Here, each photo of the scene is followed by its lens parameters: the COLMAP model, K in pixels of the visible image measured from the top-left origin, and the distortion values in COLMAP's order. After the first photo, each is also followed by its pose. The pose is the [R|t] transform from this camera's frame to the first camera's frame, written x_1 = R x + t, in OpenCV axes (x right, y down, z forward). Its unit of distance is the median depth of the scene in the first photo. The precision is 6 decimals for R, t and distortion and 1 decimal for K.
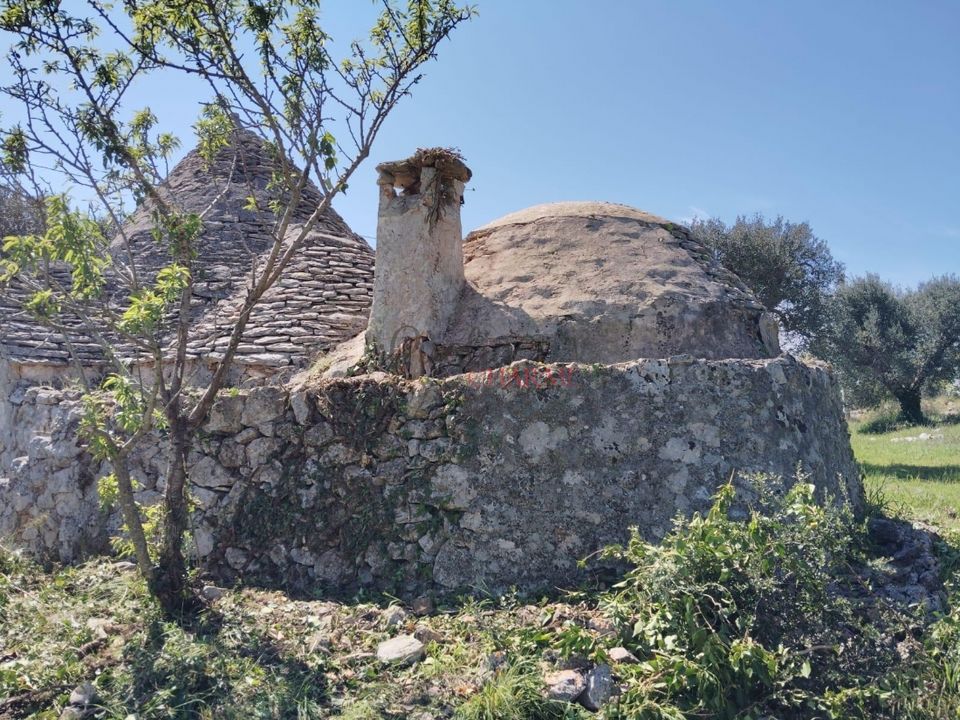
lens RADIAL K [[800.8, 0, 477.6], [0, 800.8, 347.0], [0, 0, 1]] dist [0.102323, -0.204685]
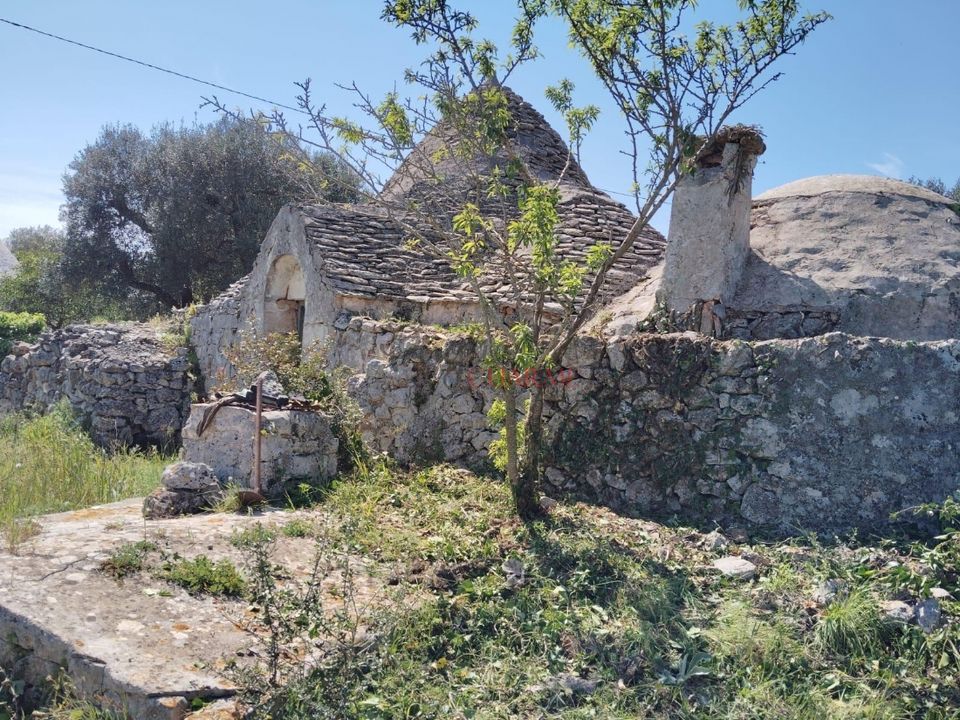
lens RADIAL K [[800.8, 0, 477.6], [0, 800.8, 347.0], [0, 0, 1]] dist [0.102323, -0.204685]
pose [[0.981326, 0.080789, -0.174561, -0.221691], [-0.067089, 0.994288, 0.083013, -0.021700], [0.180270, -0.069752, 0.981141, -0.179949]]
